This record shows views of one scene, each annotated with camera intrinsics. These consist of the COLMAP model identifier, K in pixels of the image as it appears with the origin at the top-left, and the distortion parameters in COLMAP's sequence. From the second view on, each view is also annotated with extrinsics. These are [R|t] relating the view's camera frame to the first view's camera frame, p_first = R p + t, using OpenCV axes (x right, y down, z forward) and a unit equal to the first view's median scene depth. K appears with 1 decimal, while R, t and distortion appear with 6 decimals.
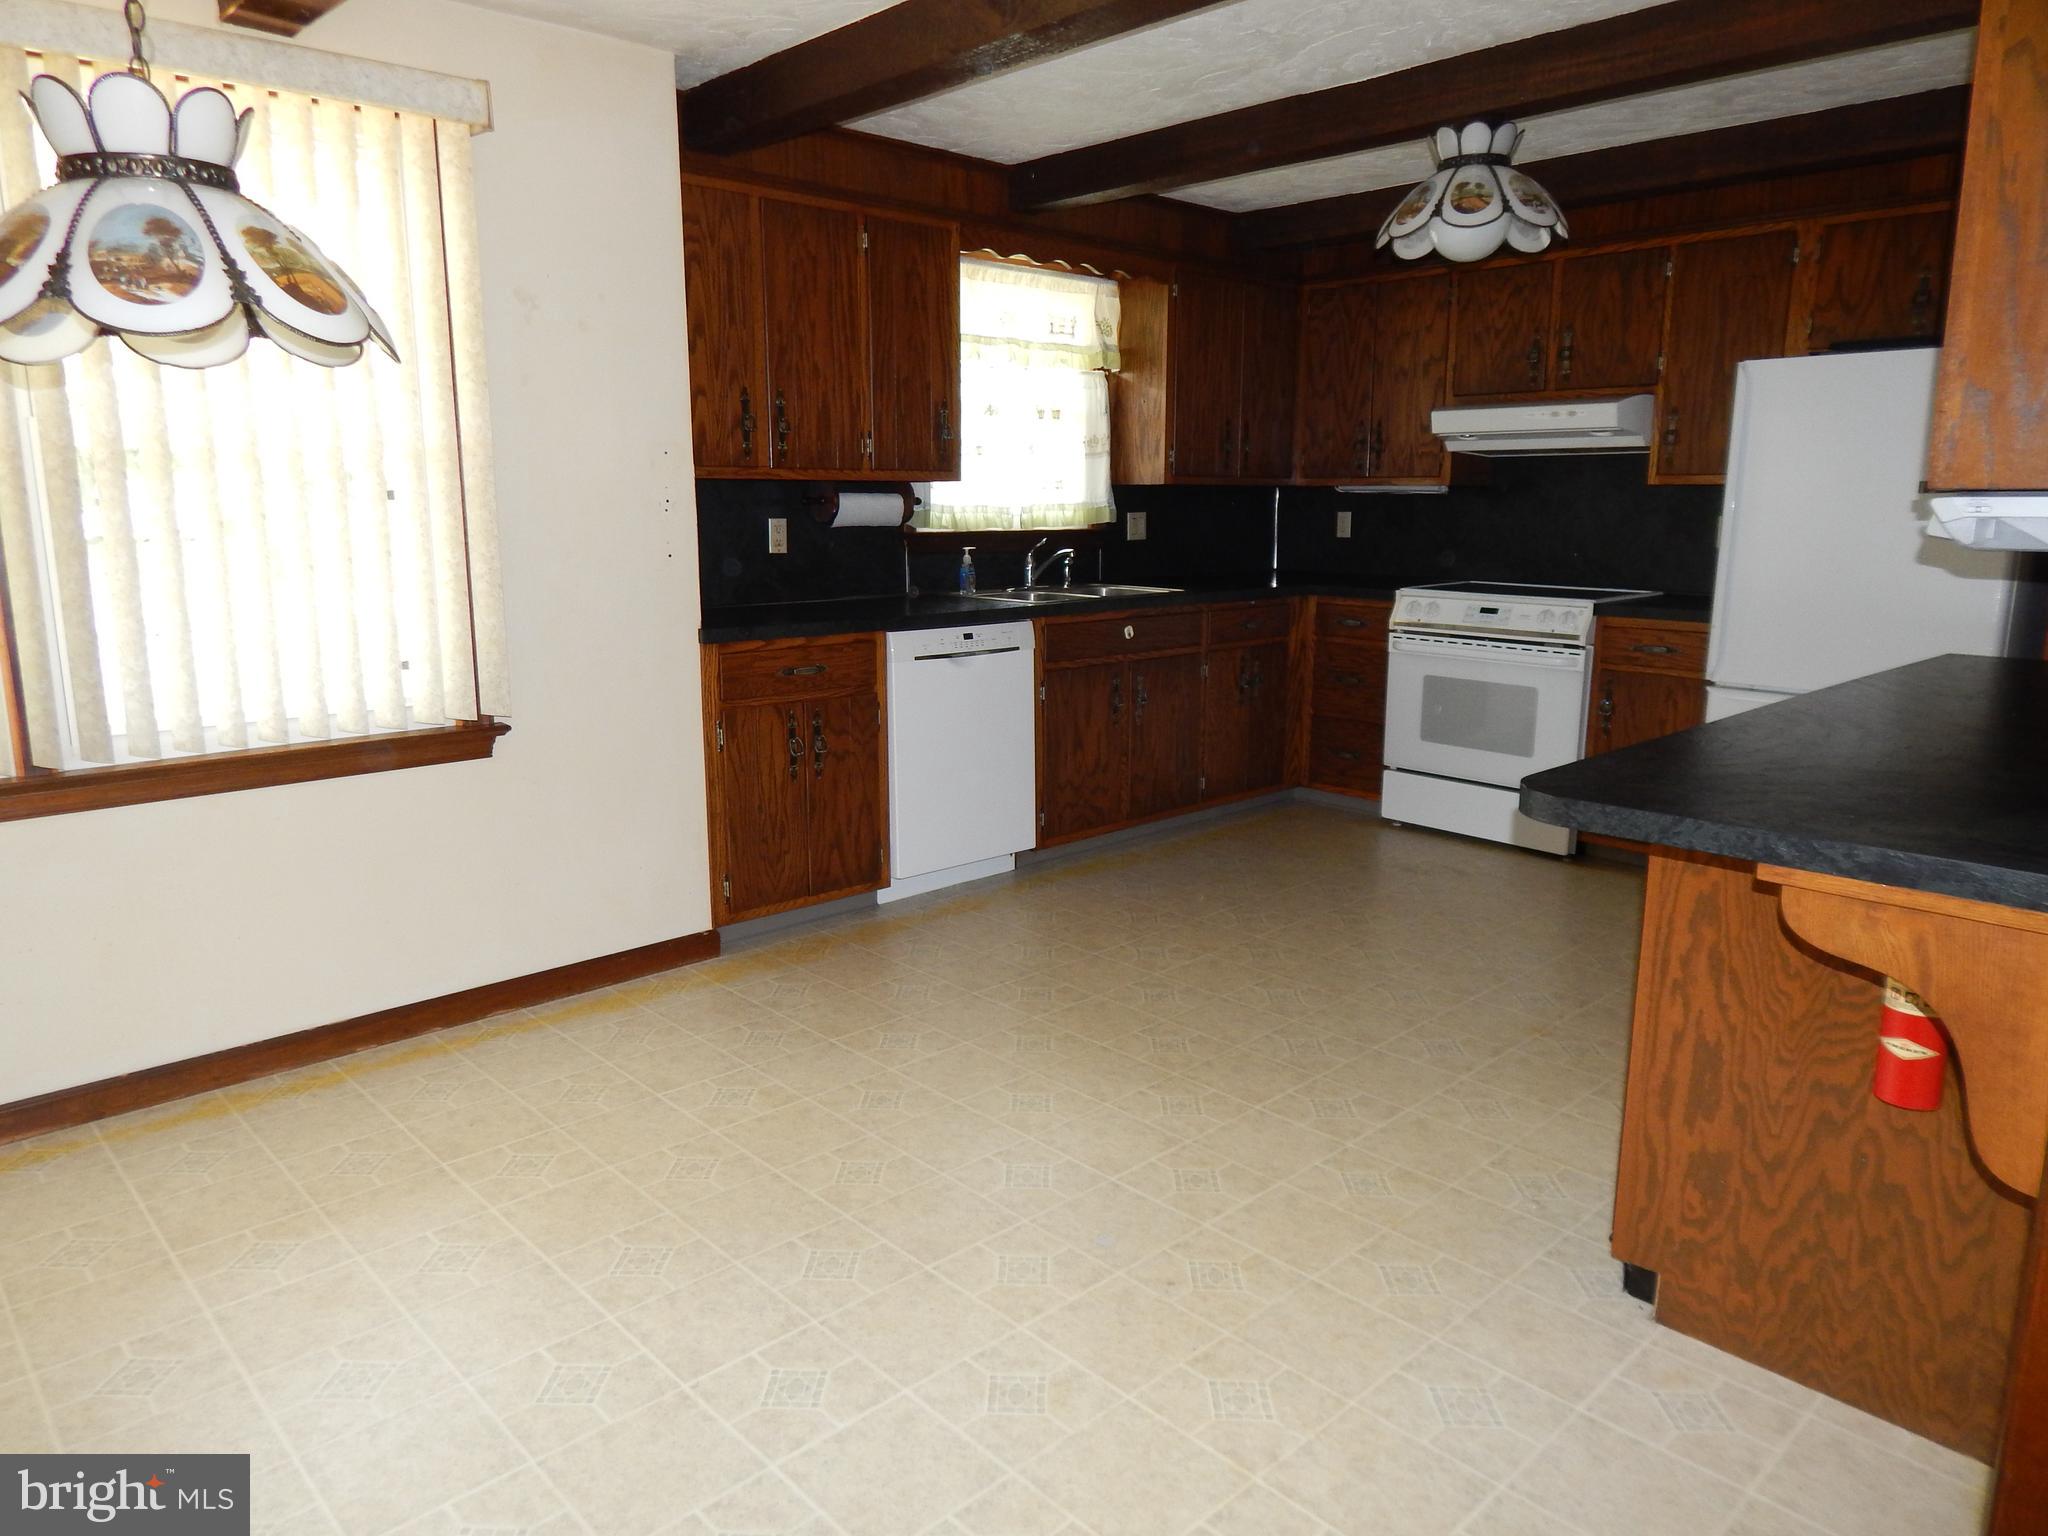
lens RADIAL K [[1372.0, 0, 1012.9], [0, 1372.0, 764.5], [0, 0, 1]] dist [0.017585, -0.001125]
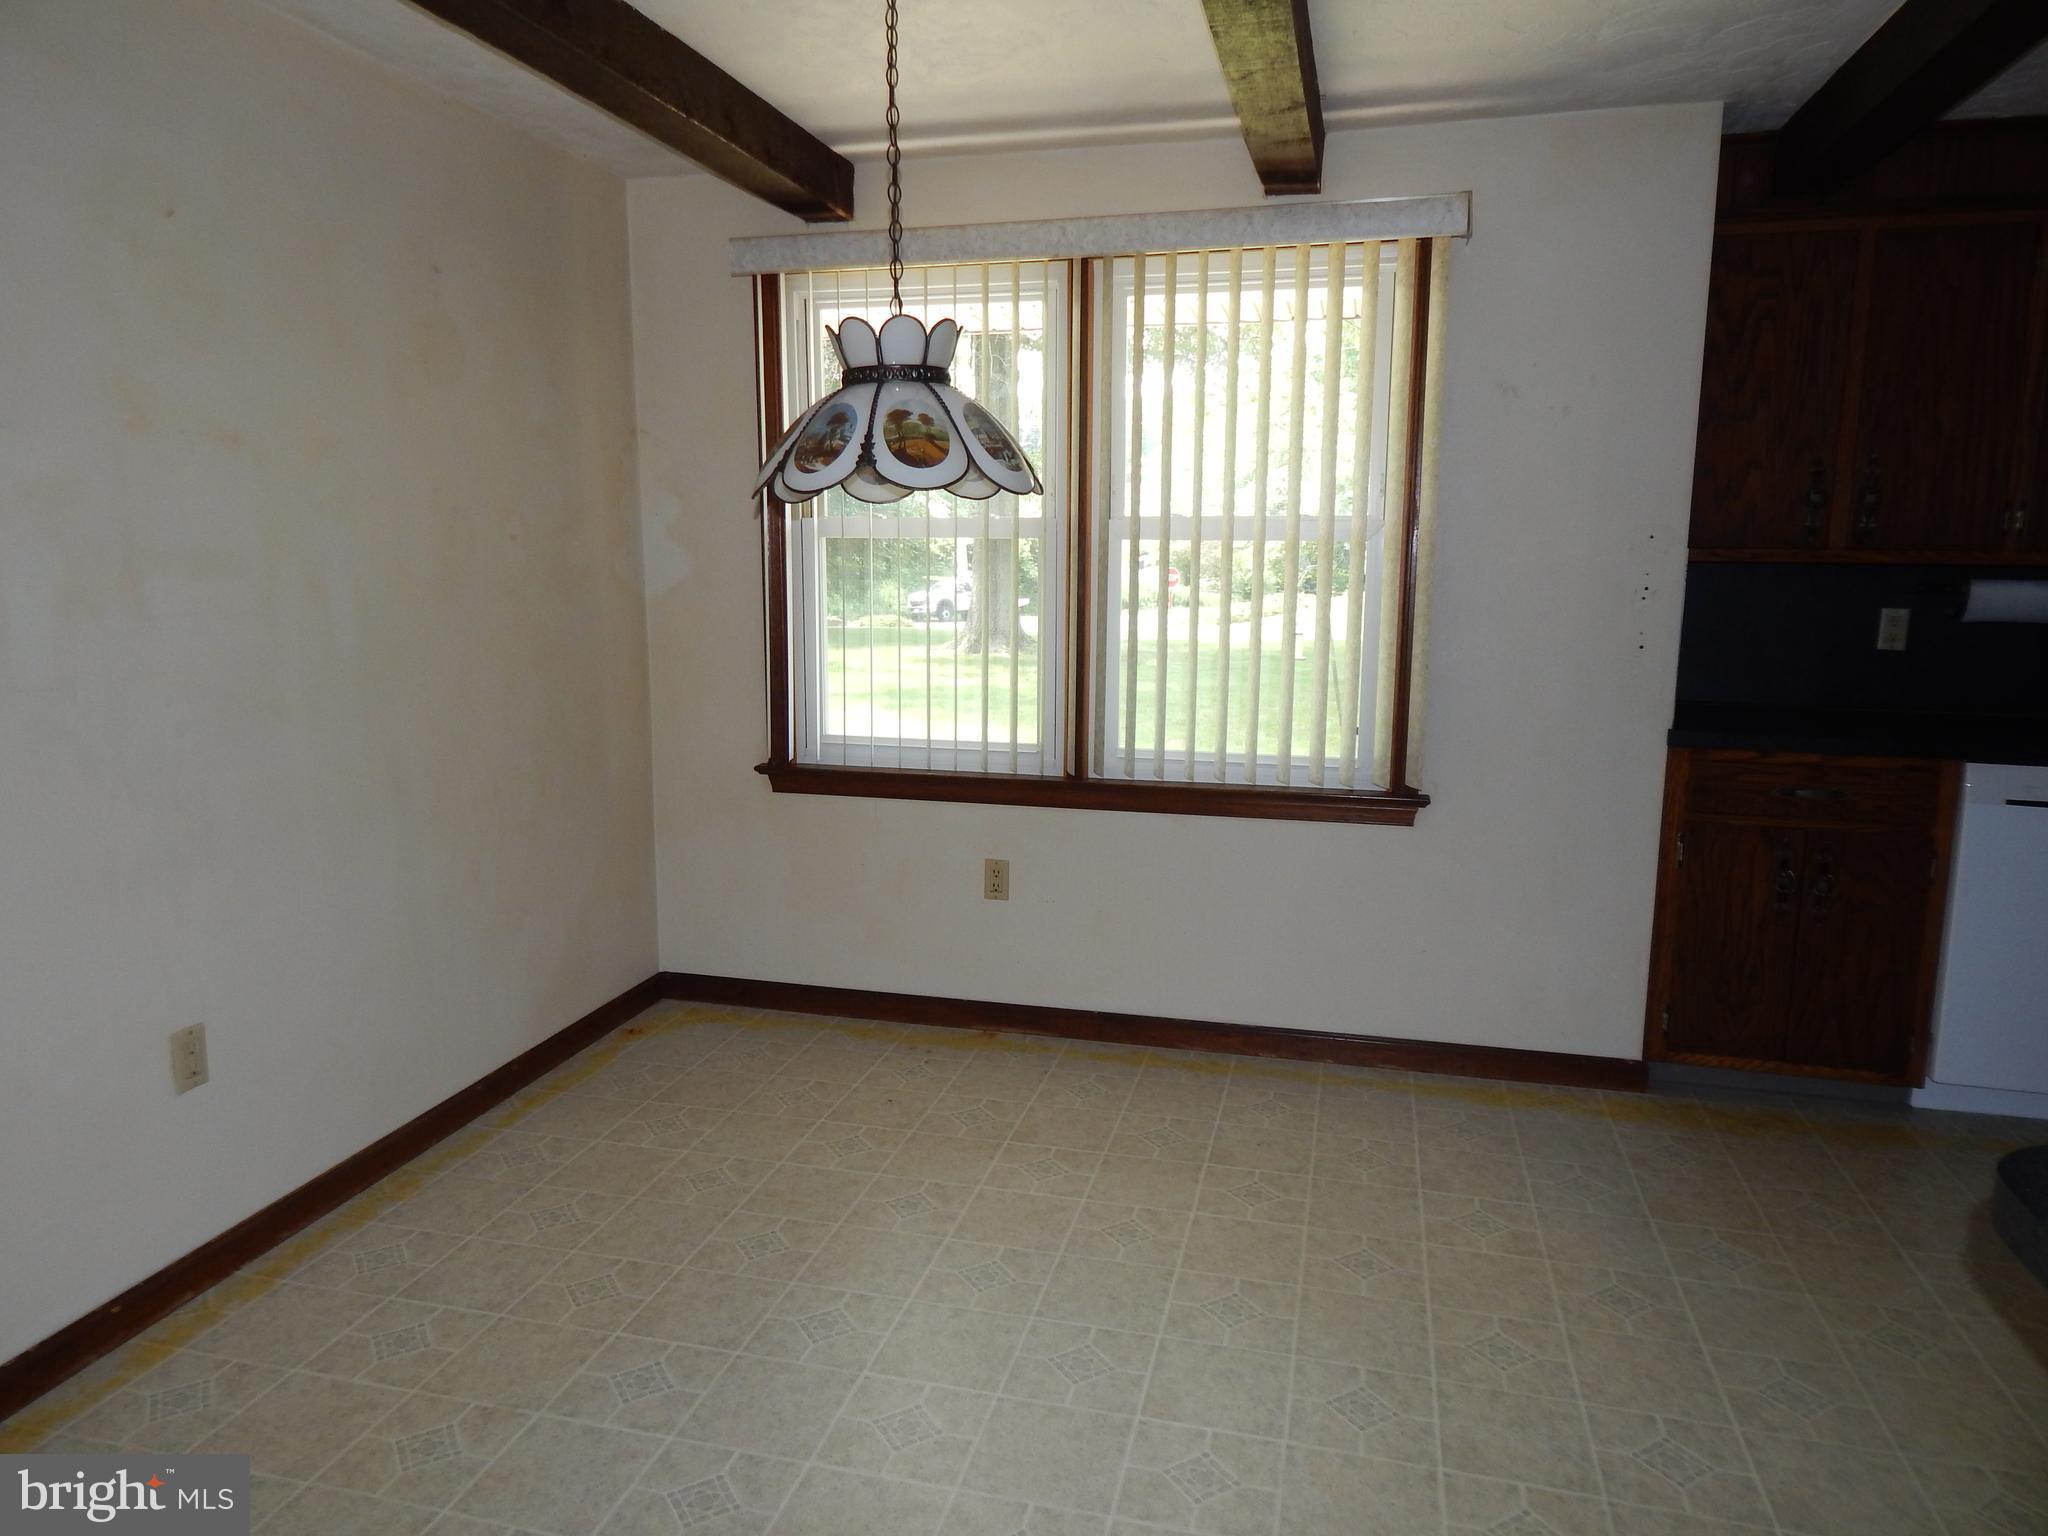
lens RADIAL K [[1372.0, 0, 1012.9], [0, 1372.0, 764.5], [0, 0, 1]] dist [0.017585, -0.001125]
pose [[0.532275, 0.137953, -0.835256, 0.270671], [-0.167196, 0.984330, 0.056027, -0.049302], [0.829897, 0.109830, 0.547000, 0.133682]]
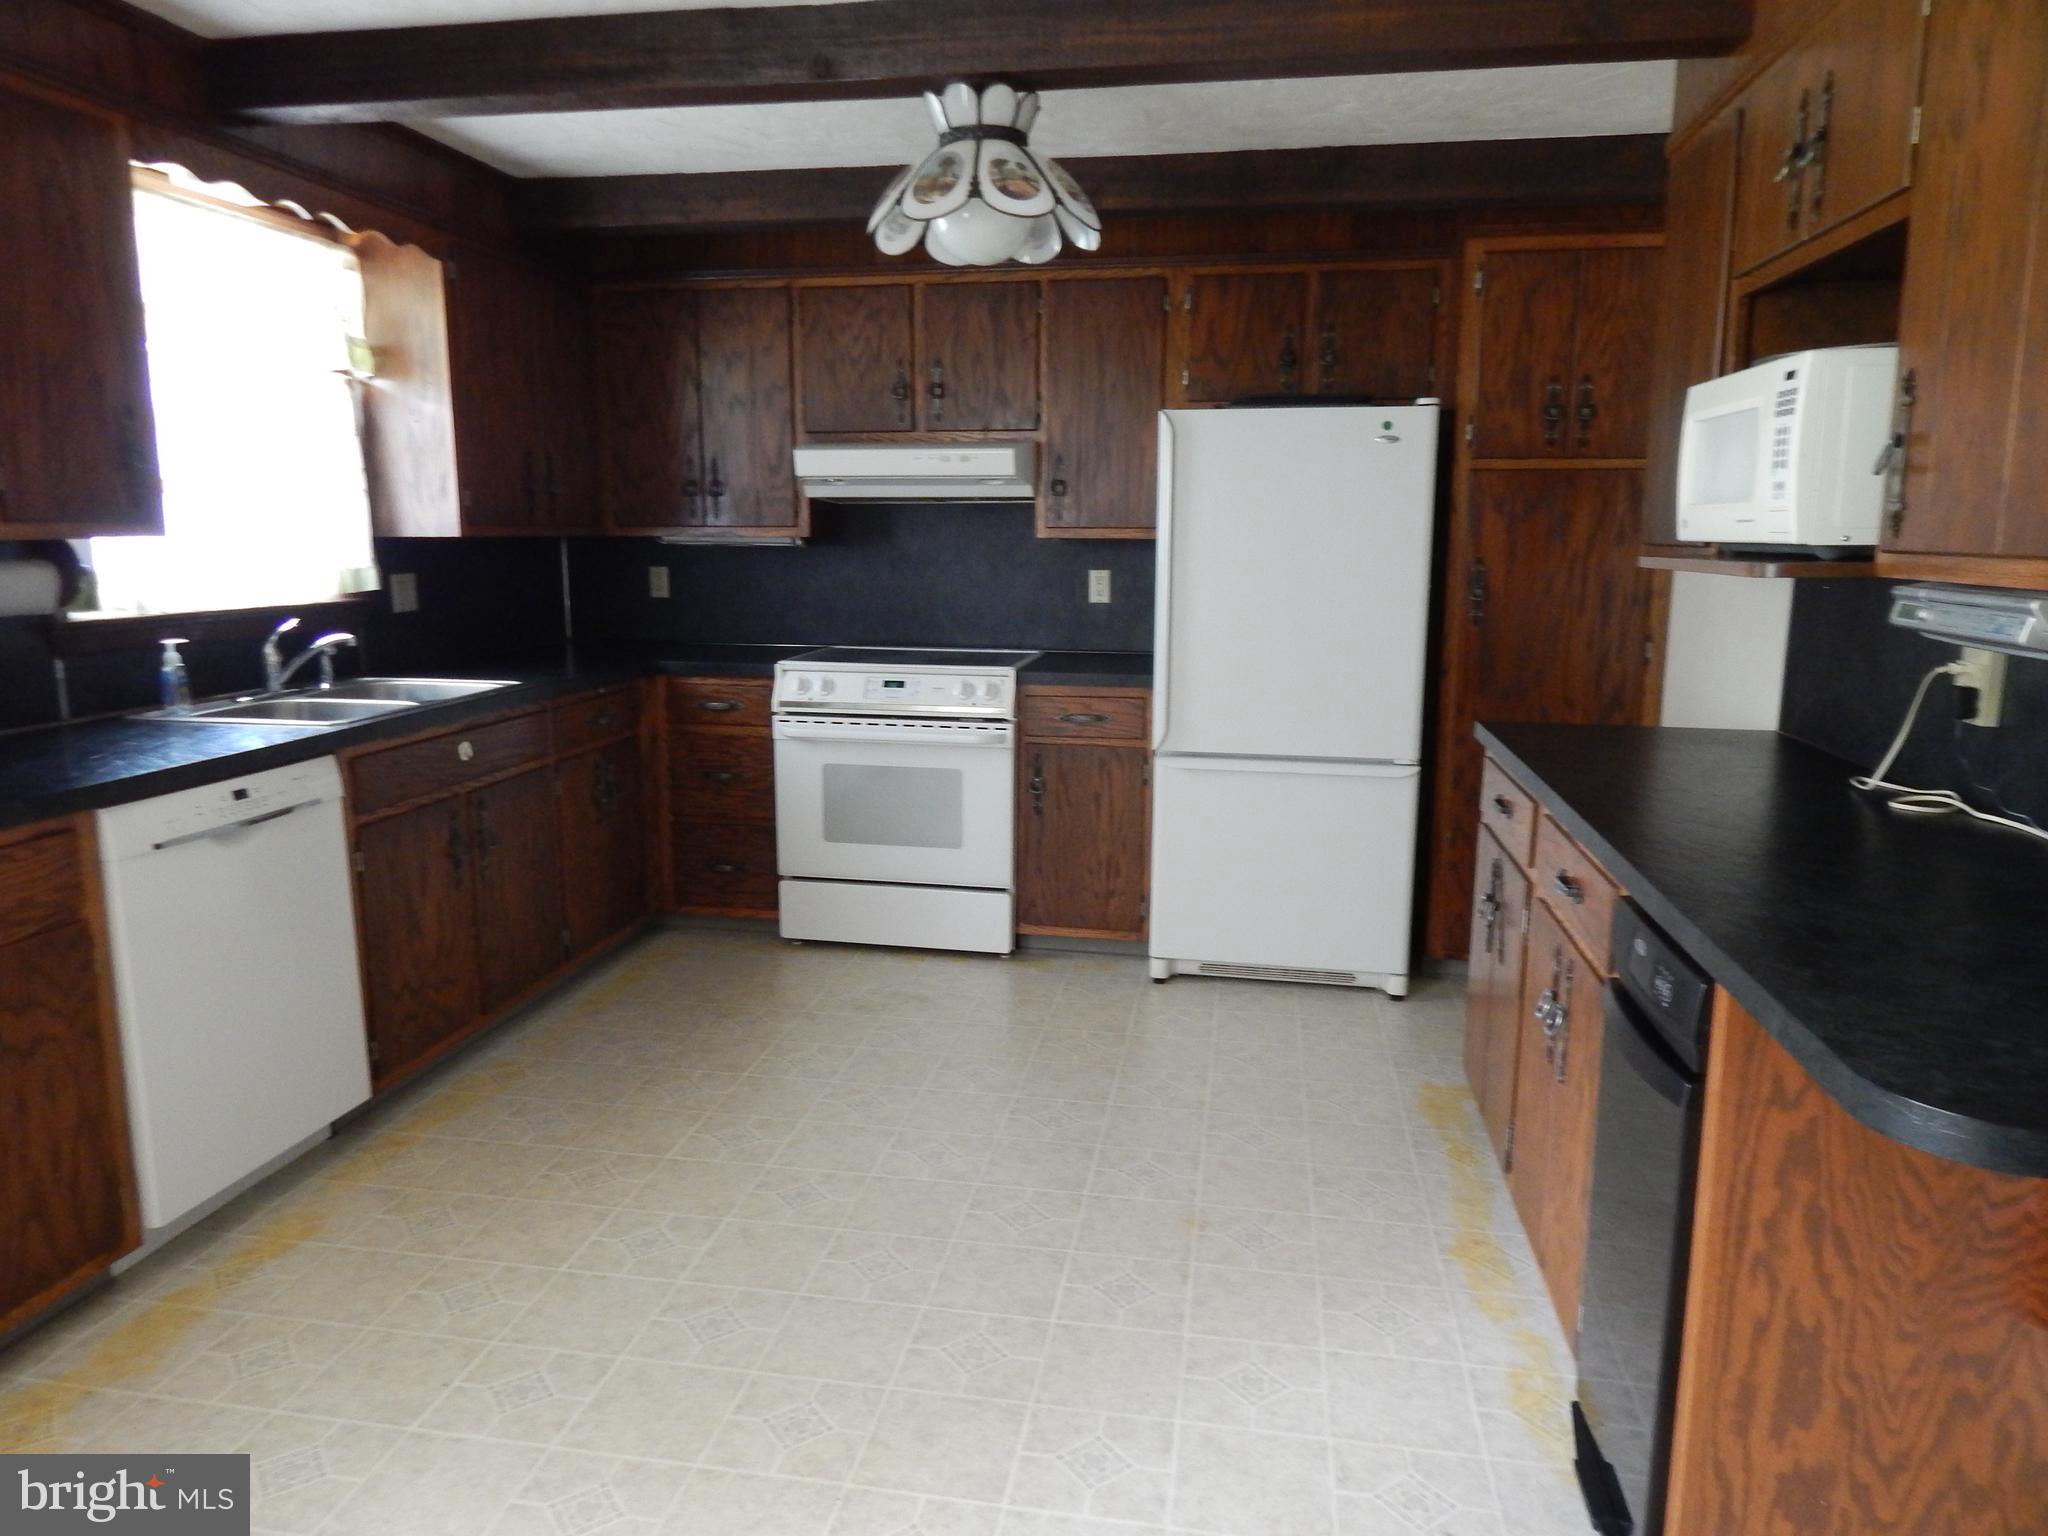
lens RADIAL K [[1372.0, 0, 1012.9], [0, 1372.0, 764.5], [0, 0, 1]] dist [0.017585, -0.001125]
pose [[0.802146, -0.103472, 0.588095, -0.121049], [0.116109, 0.993102, 0.016360, -0.080206], [-0.585731, 0.055160, 0.808627, 0.317608]]
